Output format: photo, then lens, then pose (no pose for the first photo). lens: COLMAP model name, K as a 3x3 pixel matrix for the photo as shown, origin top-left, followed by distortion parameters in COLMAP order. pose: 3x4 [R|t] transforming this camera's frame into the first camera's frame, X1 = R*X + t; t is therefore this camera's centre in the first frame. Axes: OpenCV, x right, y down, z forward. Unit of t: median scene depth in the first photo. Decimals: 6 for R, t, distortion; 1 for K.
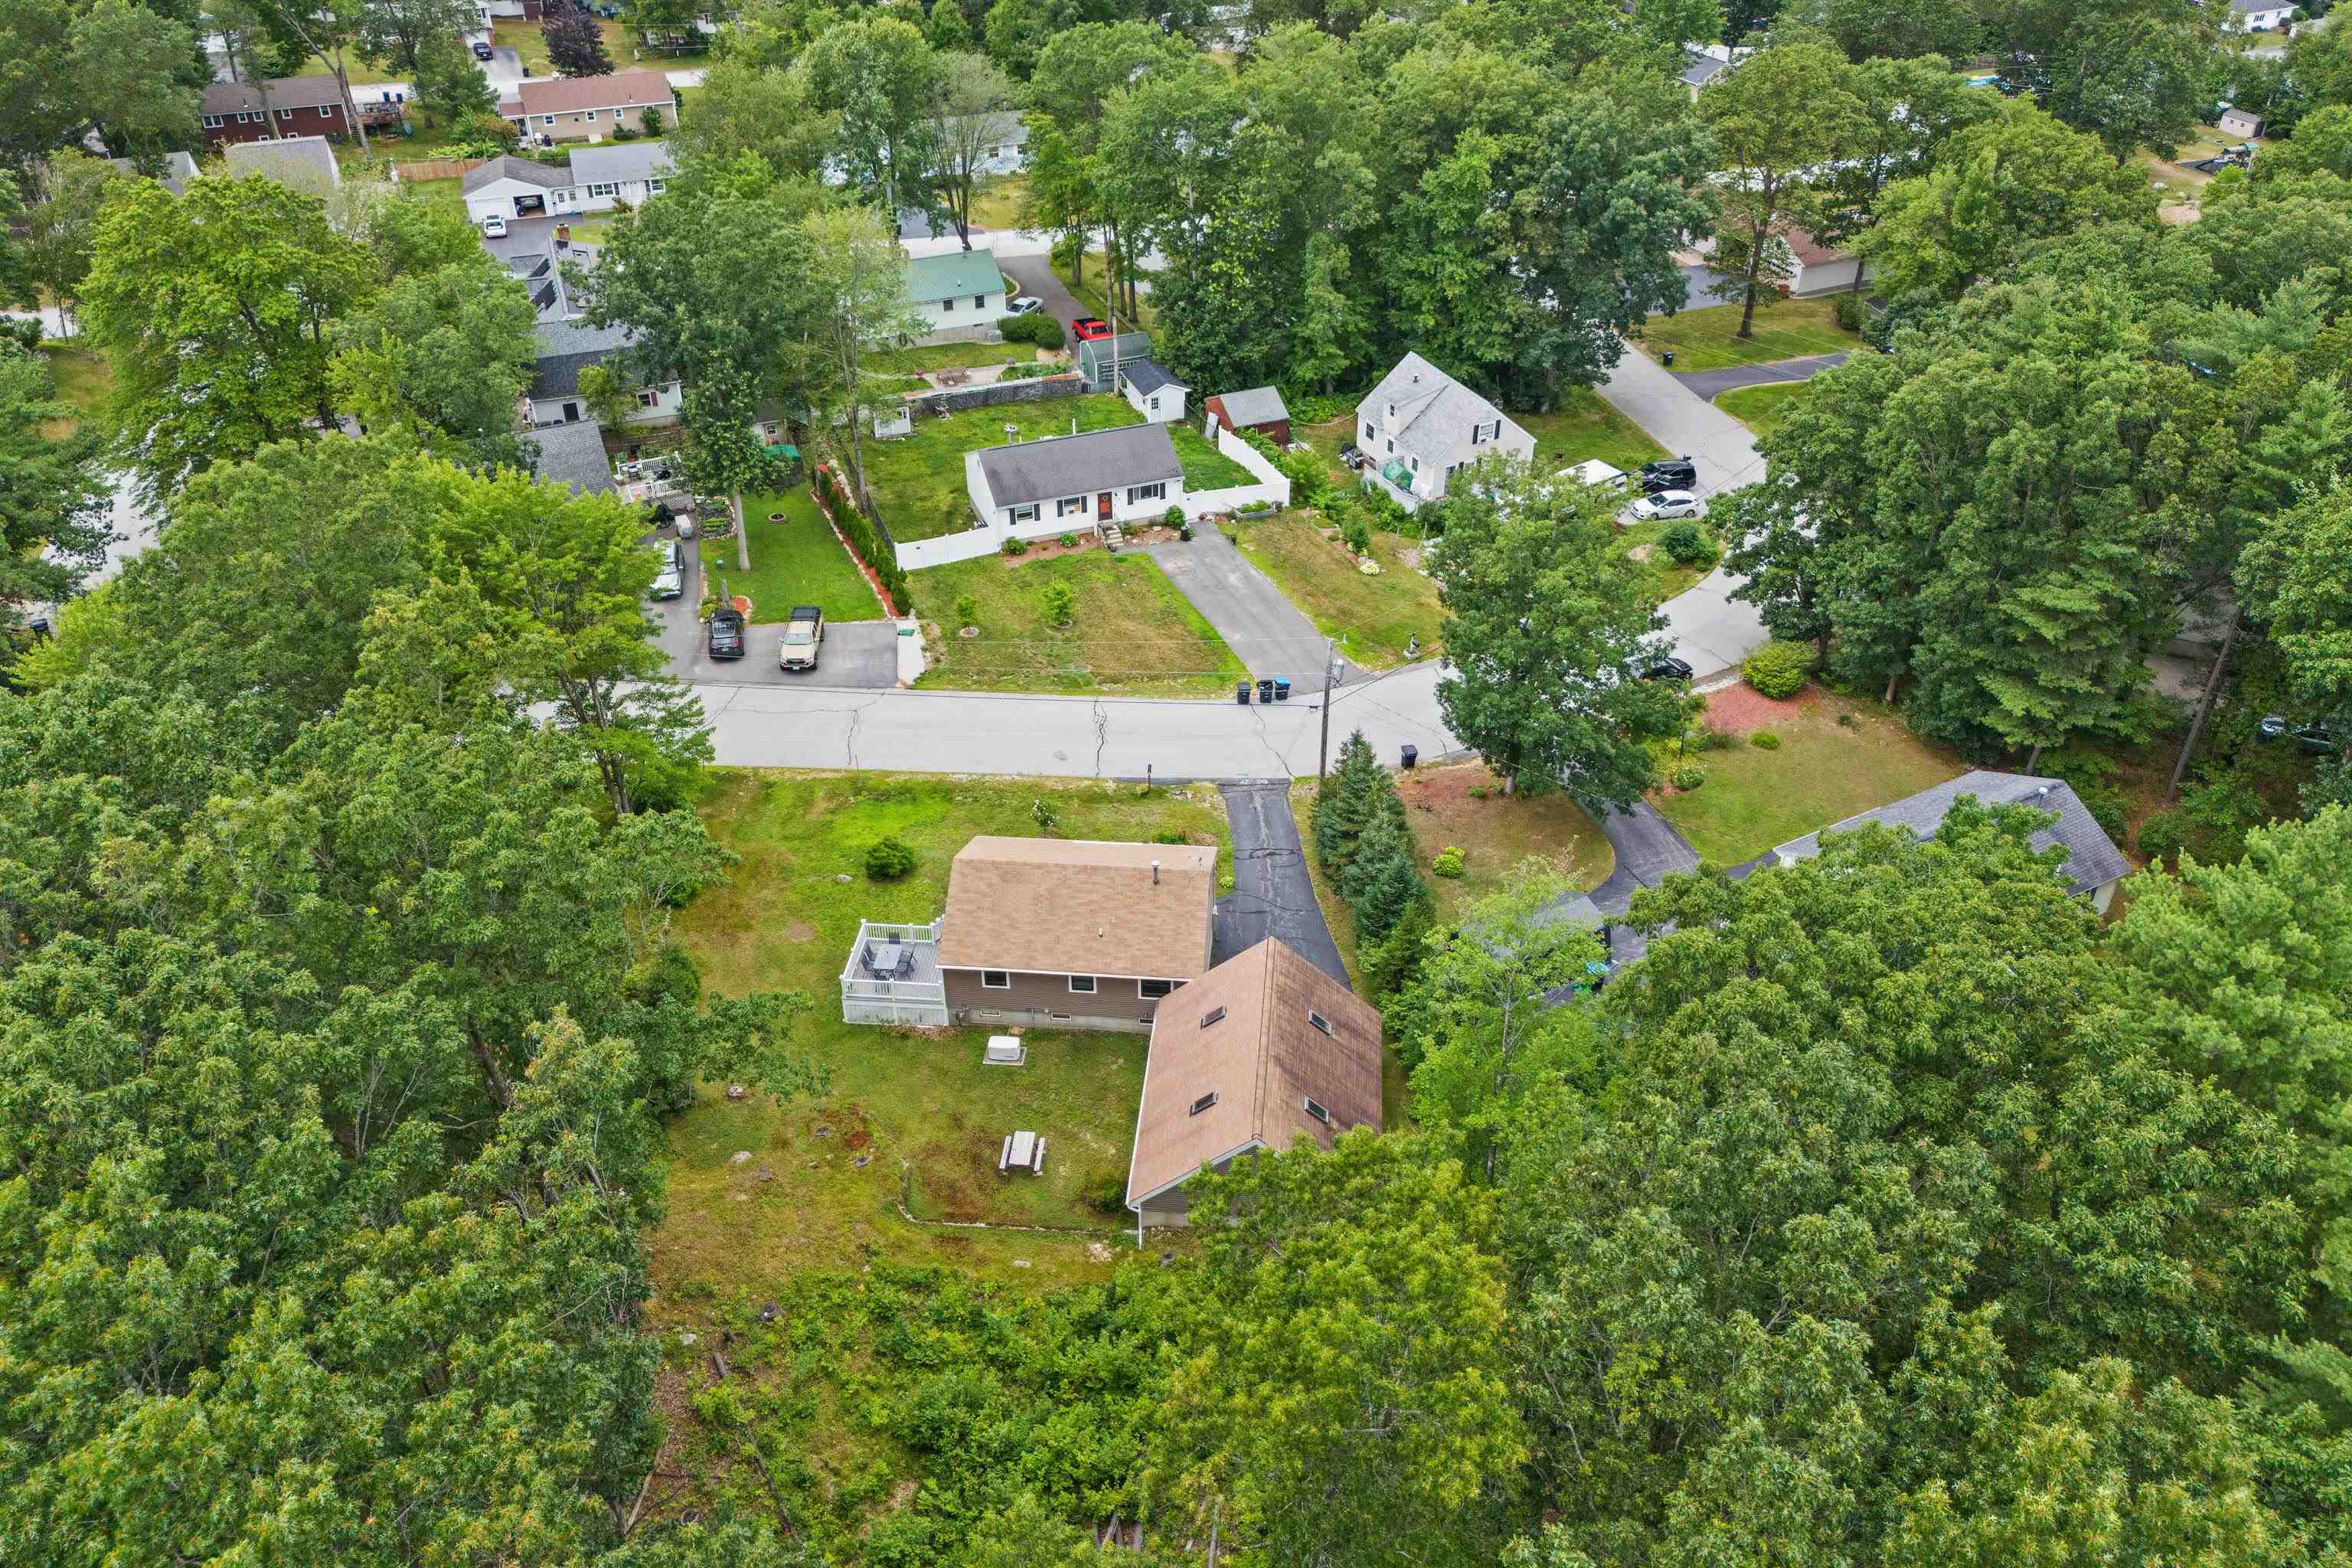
lens RADIAL K [[1723.2, 0, 1188.3], [0, 1723.2, 779.8], [0, 0, 1]] dist [0.086531, -0.086424]
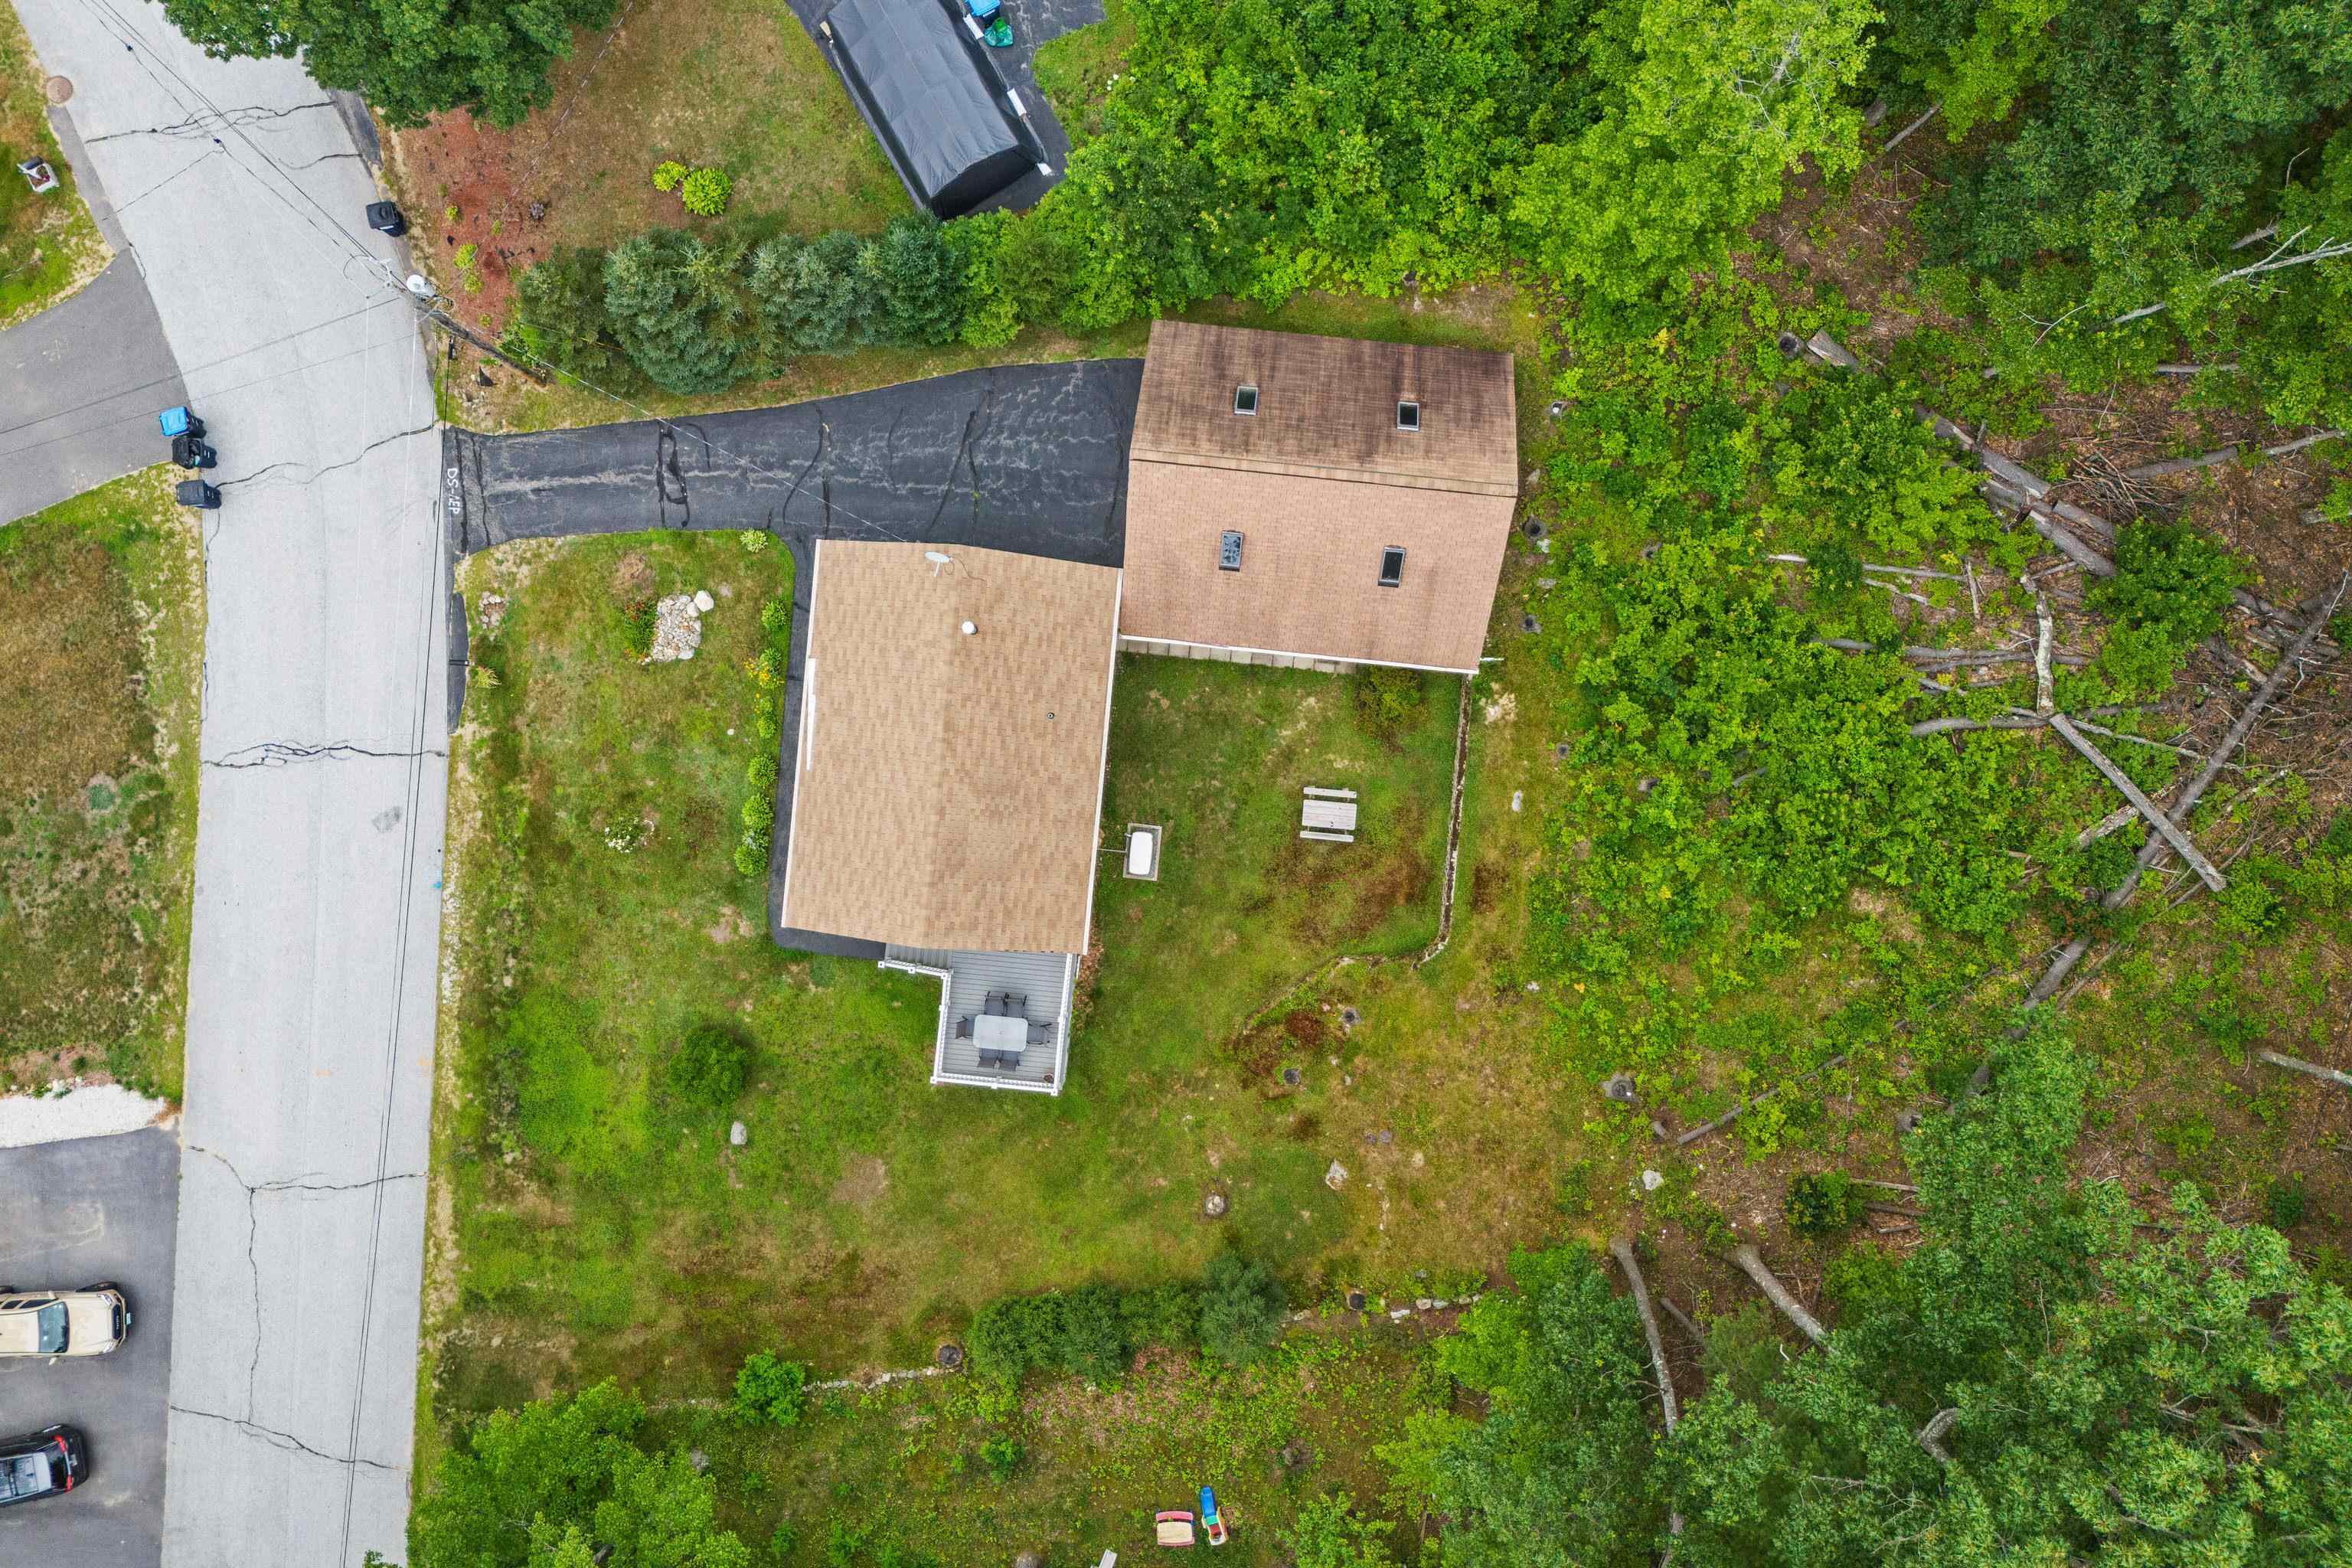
lens RADIAL K [[1723.2, 0, 1188.3], [0, 1723.2, 779.8], [0, 0, 1]] dist [0.086531, -0.086424]
pose [[0.006829, -0.999977, -0.000436, -0.073788], [0.593601, 0.003703, 0.804751, -0.412548], [-0.804731, -0.005755, 0.593612, 0.541131]]
